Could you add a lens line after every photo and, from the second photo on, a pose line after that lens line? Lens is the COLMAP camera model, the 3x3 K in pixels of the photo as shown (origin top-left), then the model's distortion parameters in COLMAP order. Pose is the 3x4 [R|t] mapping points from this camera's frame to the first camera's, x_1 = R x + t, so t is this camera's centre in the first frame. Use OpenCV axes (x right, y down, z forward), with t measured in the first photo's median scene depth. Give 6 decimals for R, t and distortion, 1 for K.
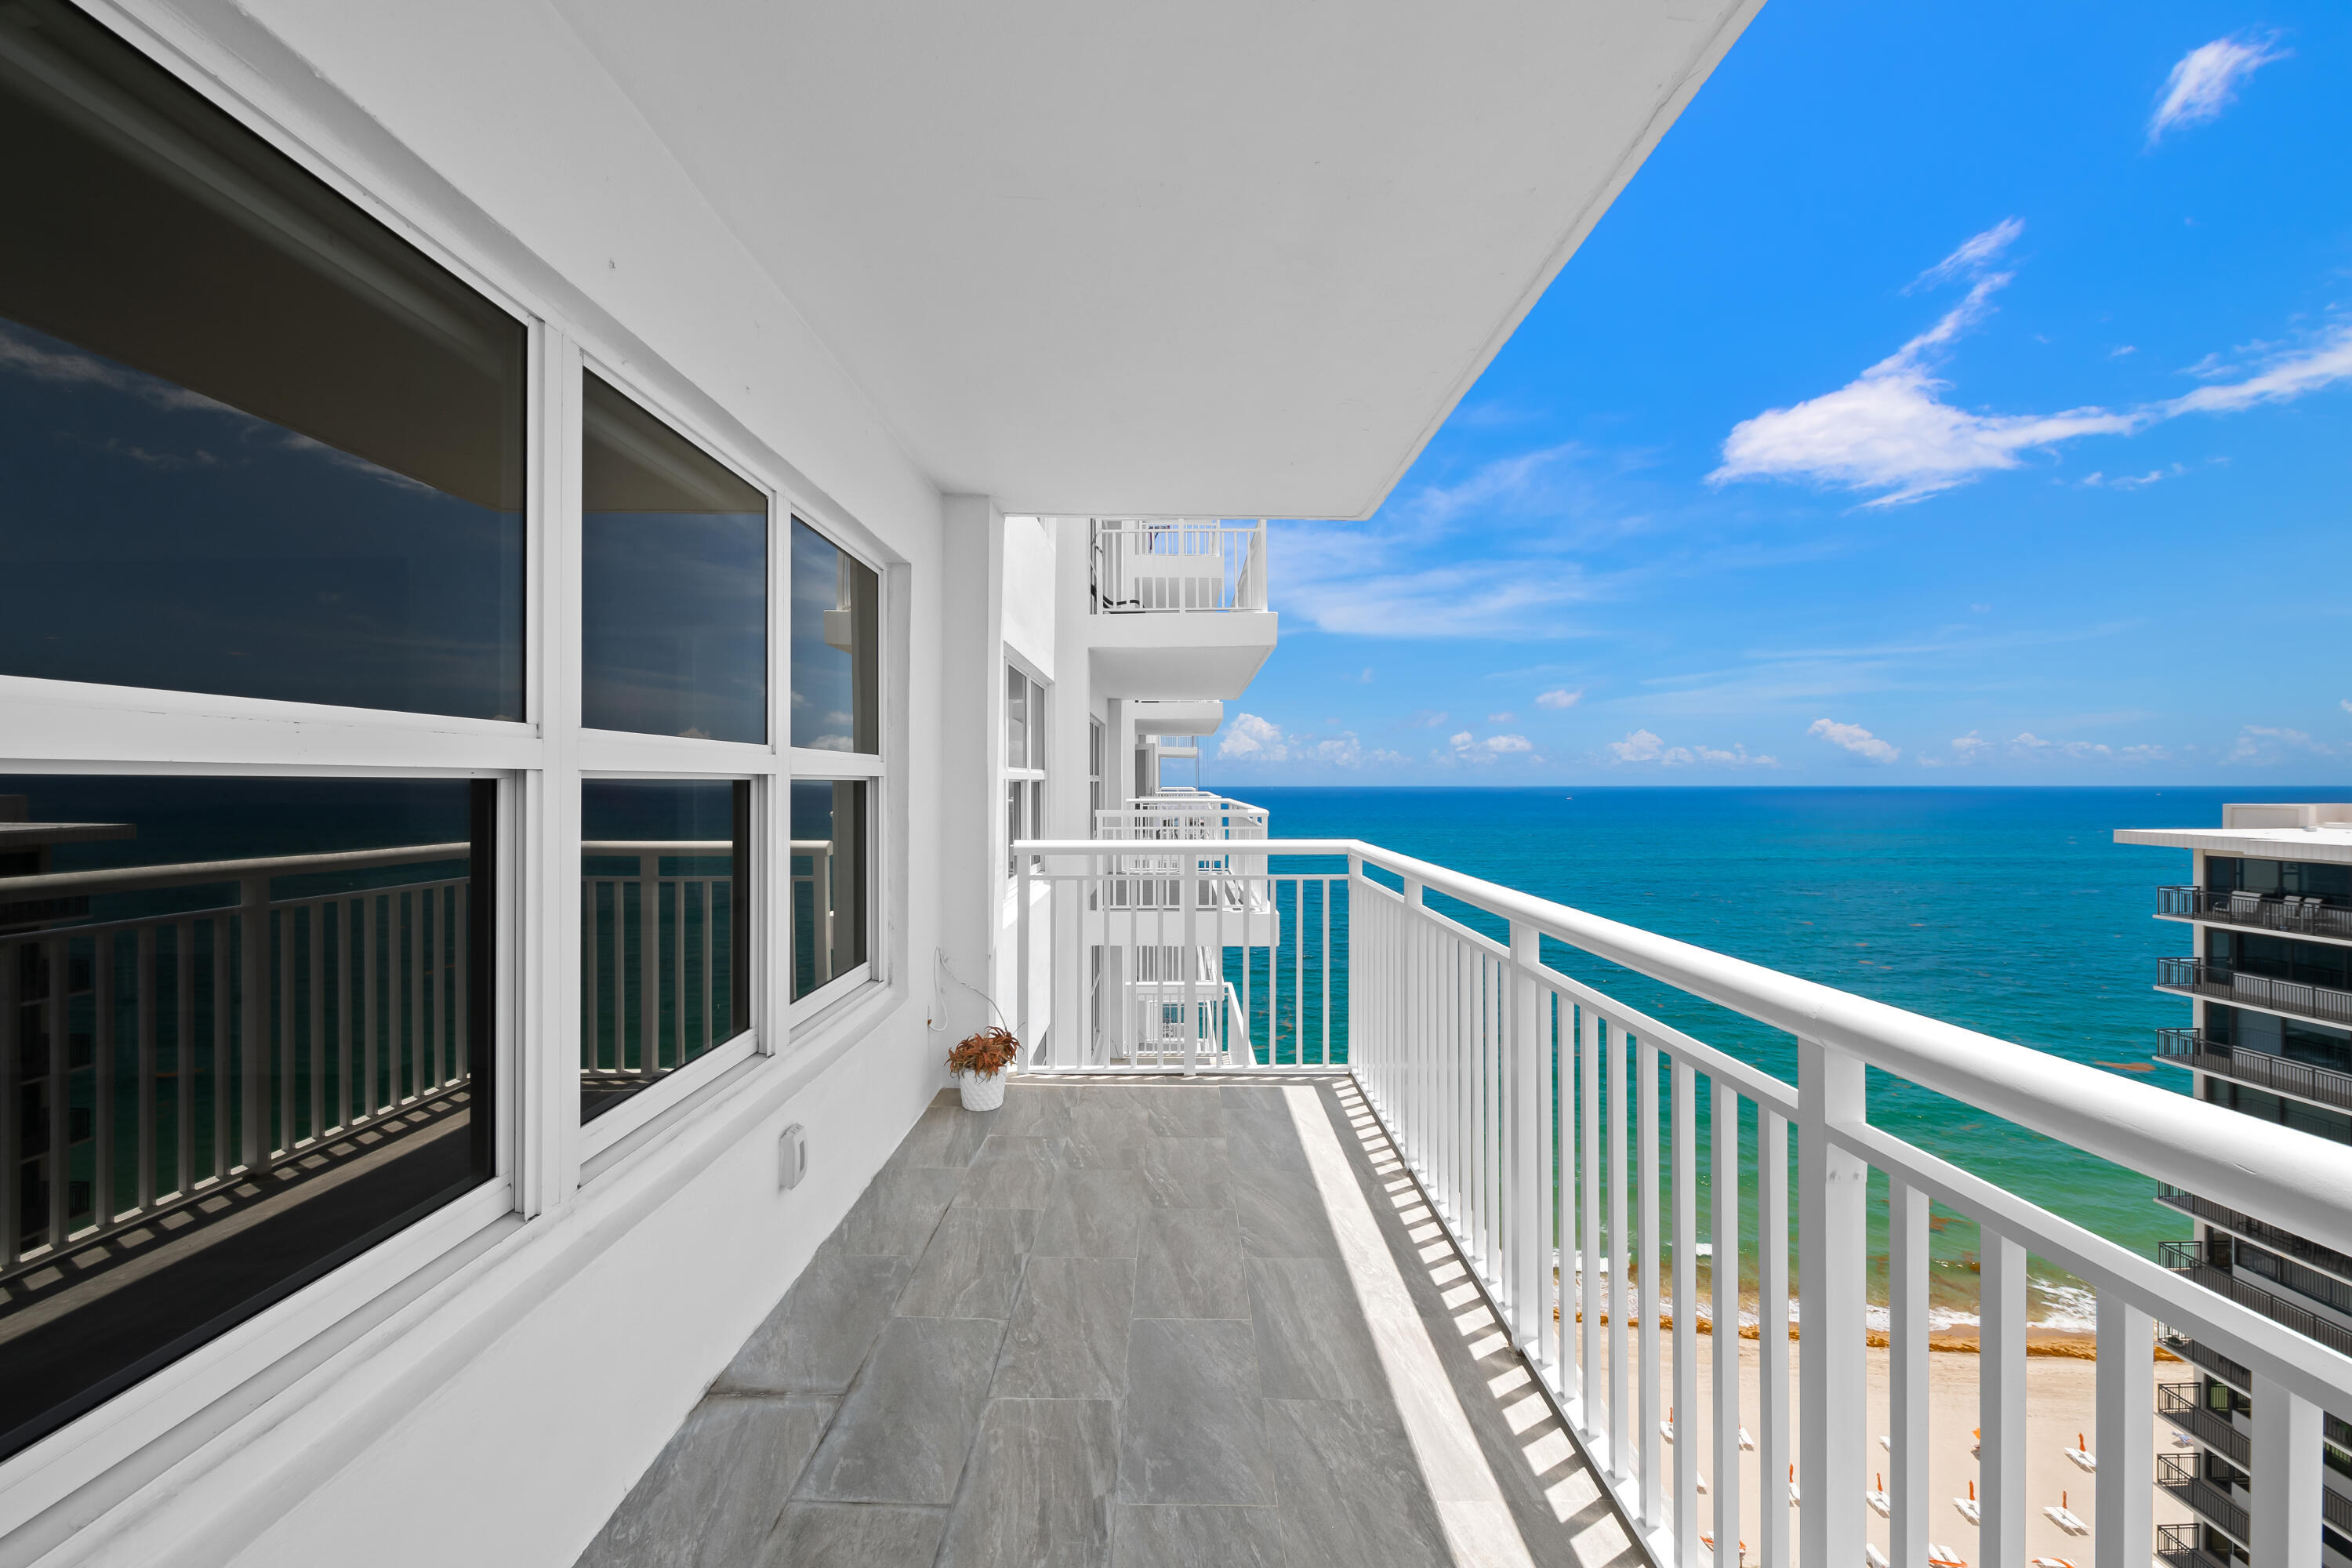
lens RADIAL K [[945.3, 0, 1183.6], [0, 945.3, 781.7], [0, 0, 1]] dist [0.000932, -0.003068]
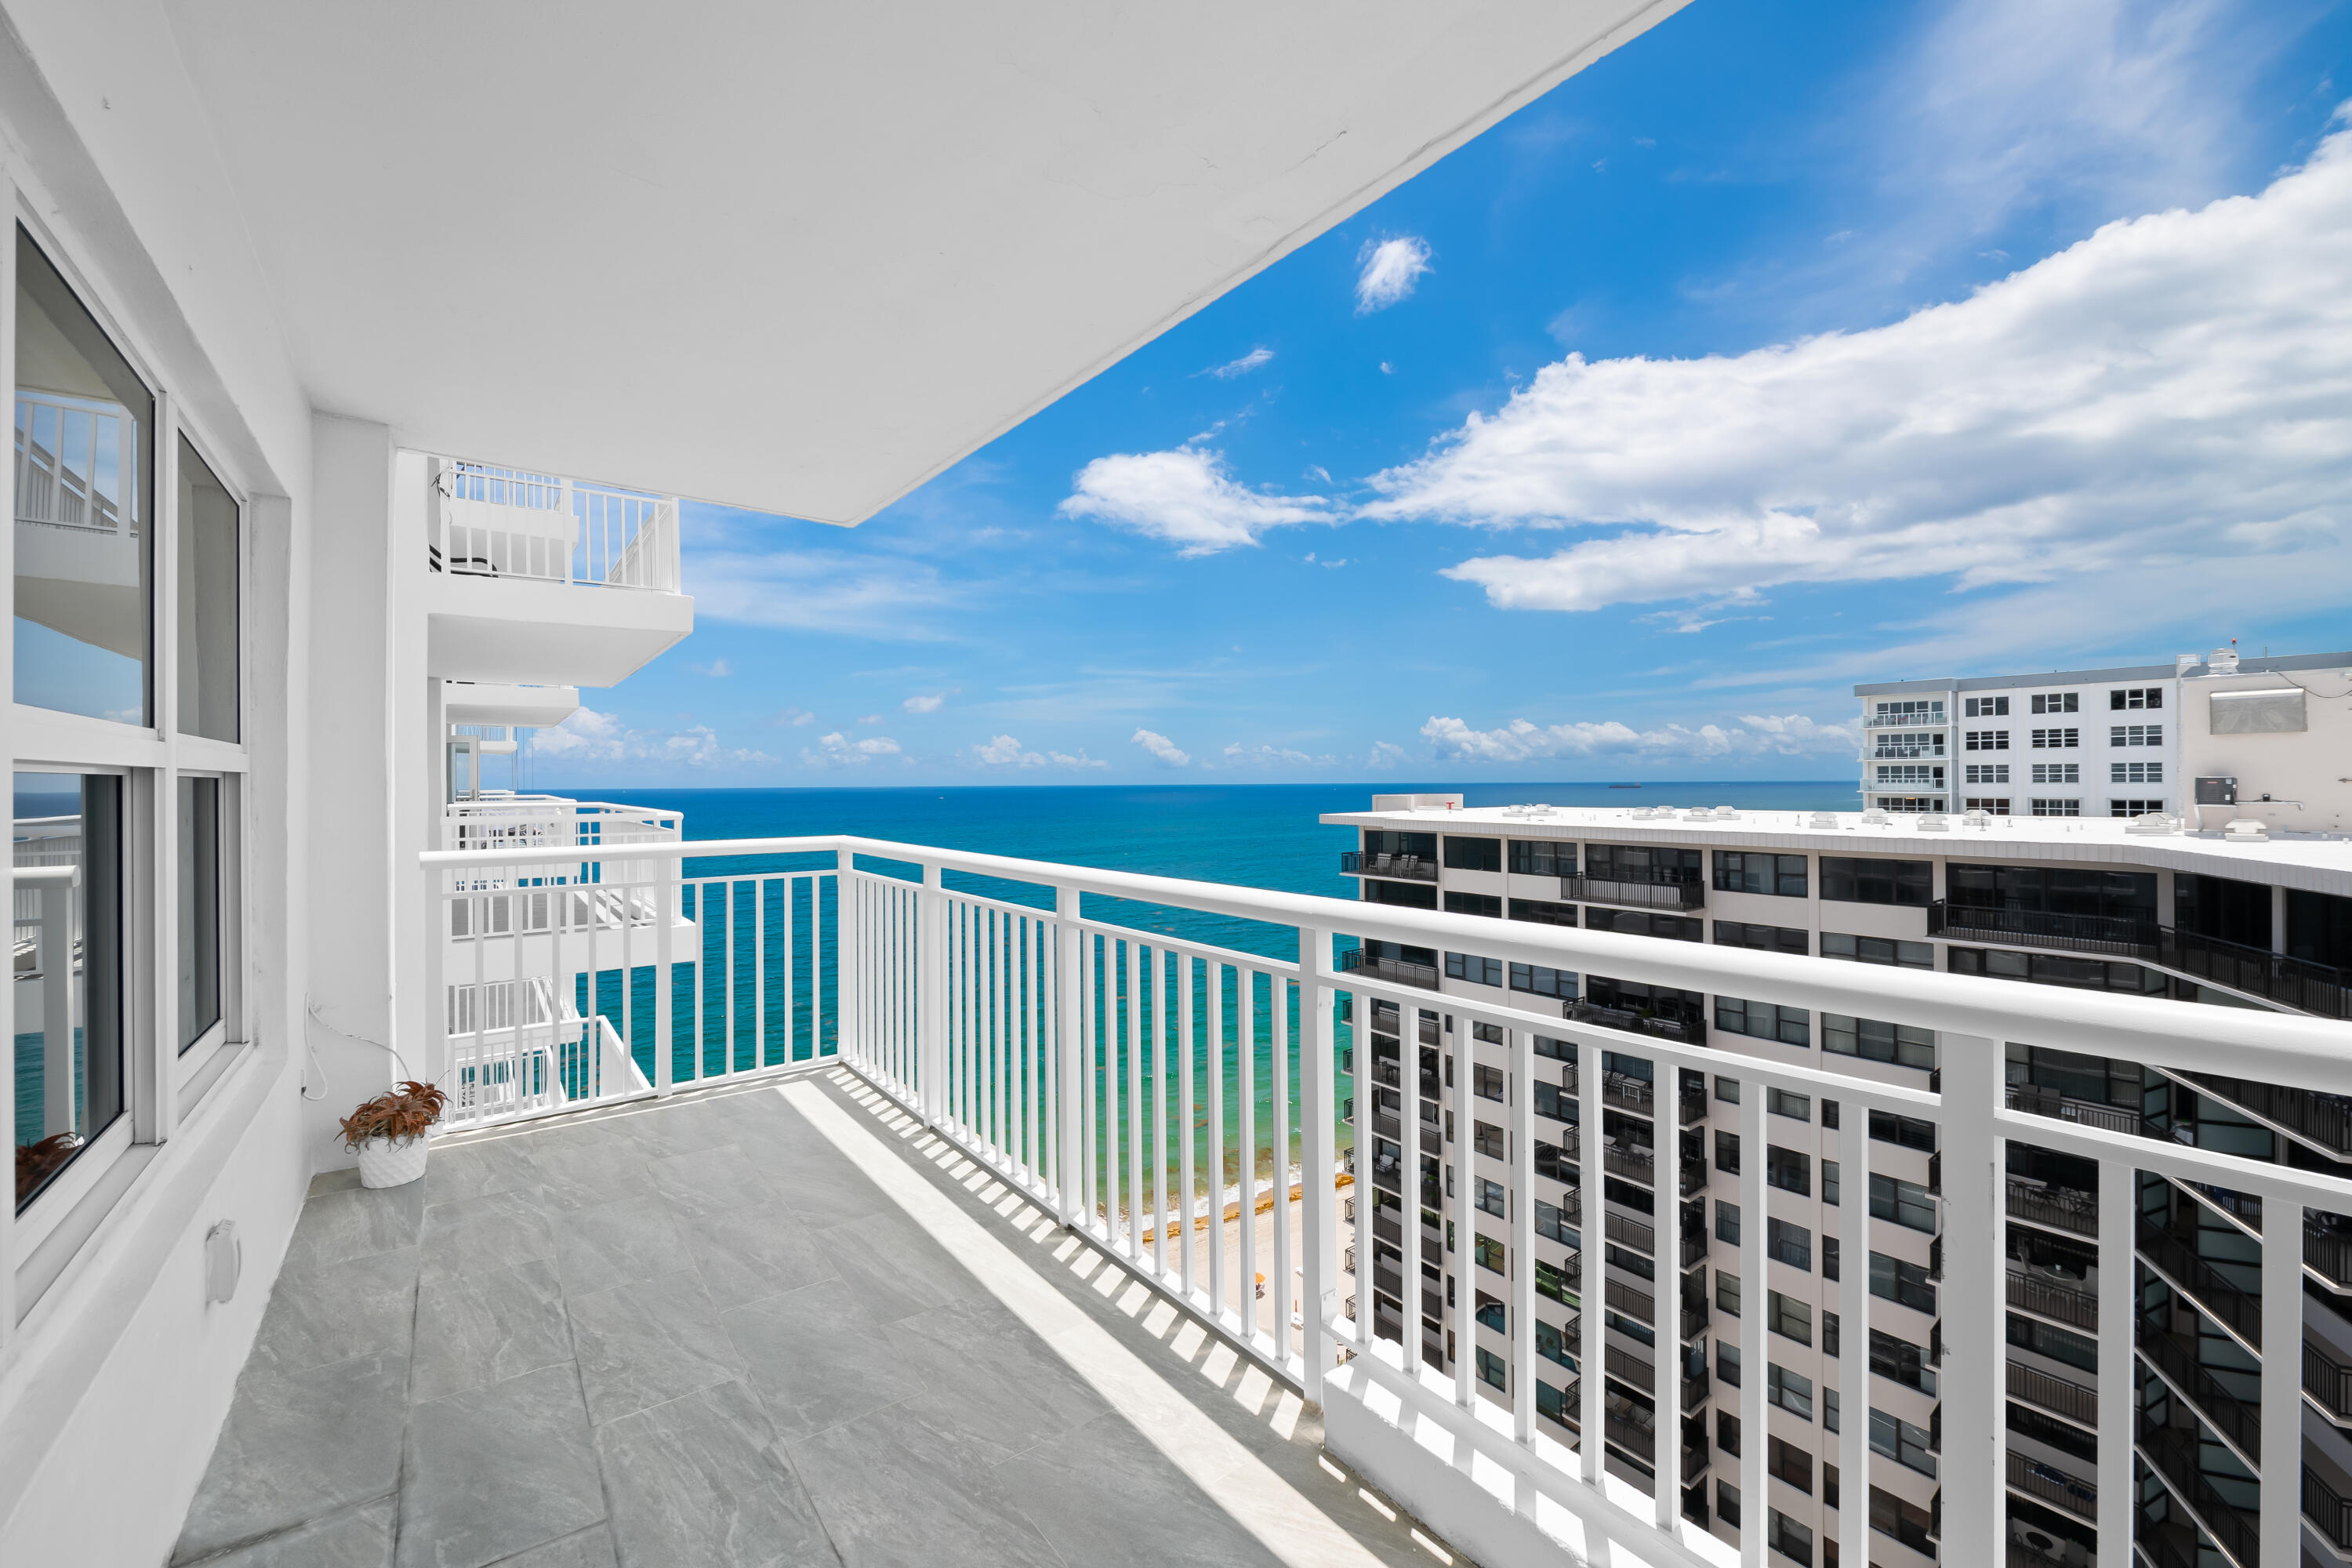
lens RADIAL K [[945.3, 0, 1201.2], [0, 945.3, 783.5], [0, 0, 1]] dist [0.000932, -0.003068]
pose [[0.790714, -0.005557, 0.612160, -0.030975], [0.005099, 0.999984, 0.002492, 0.000867], [-0.612164, 0.001151, 0.790730, -0.012428]]
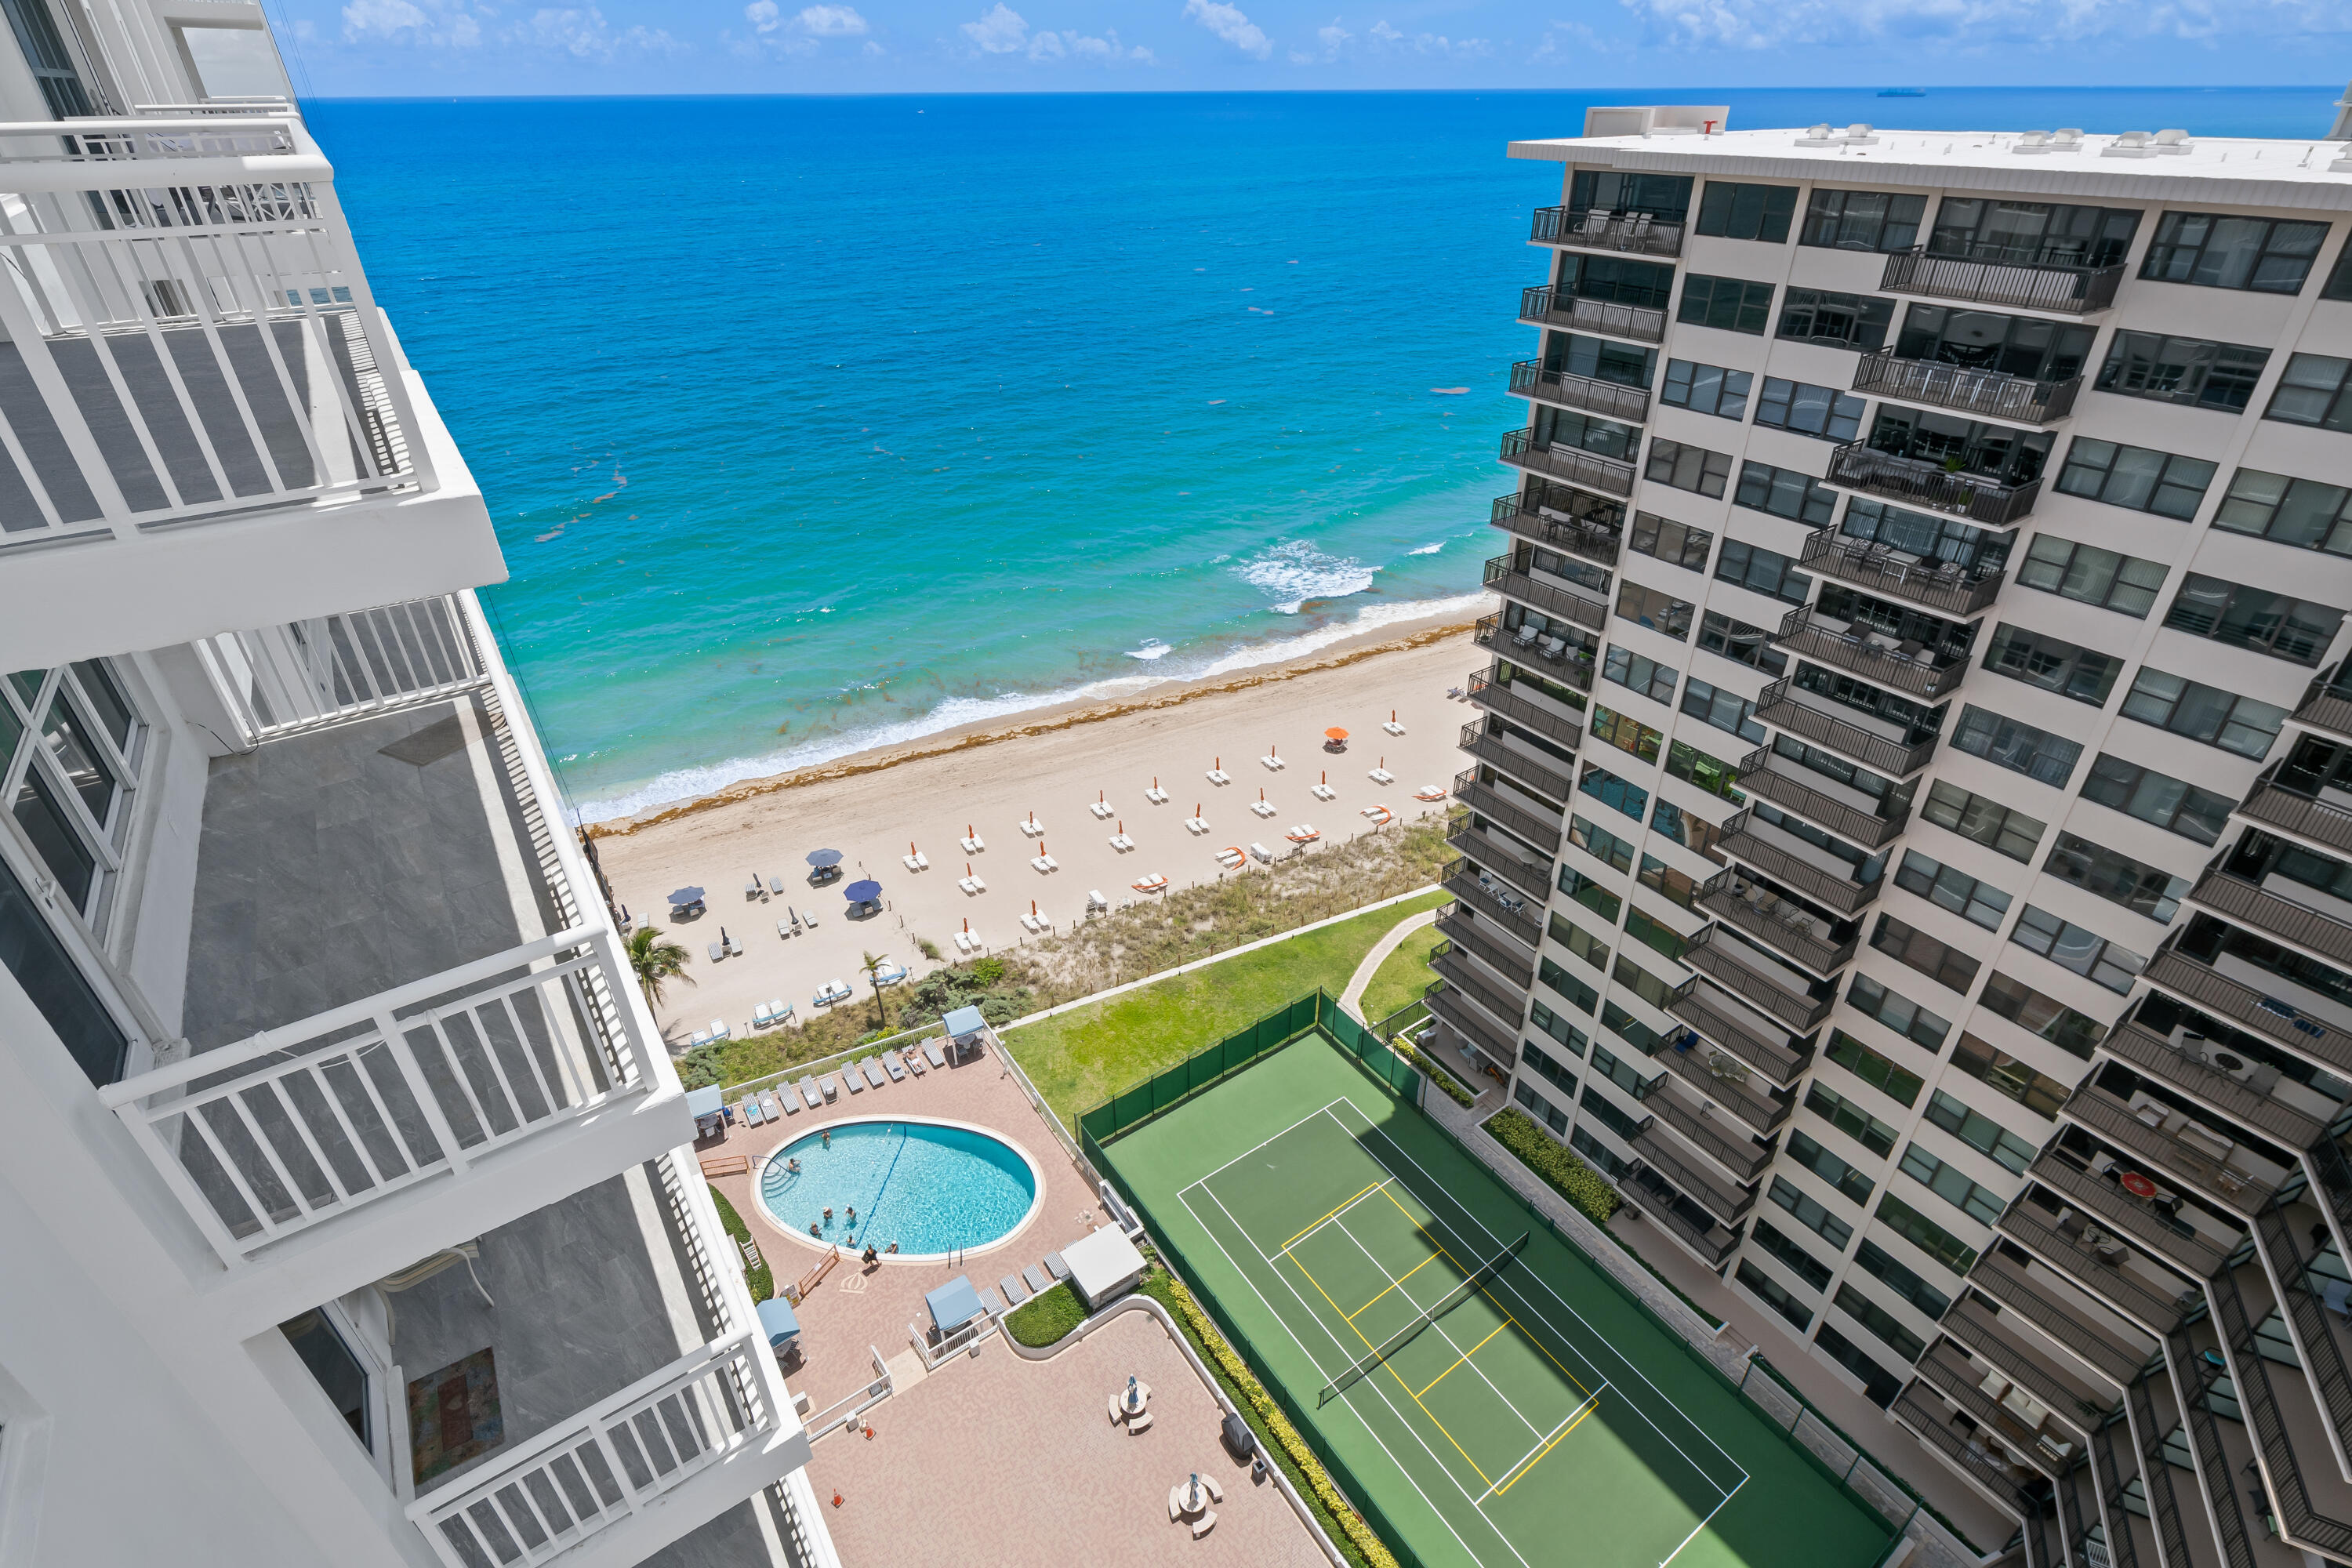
lens RADIAL K [[1127.2, 0, 1186.4], [0, 1127.2, 777.1], [0, 0, 1]] dist [0.007973, -0.003112]
pose [[0.831291, -0.292653, 0.472555, 0.044180], [0.003366, 0.852804, 0.522221, 0.004742], [-0.555827, -0.432527, 0.709914, 0.262820]]
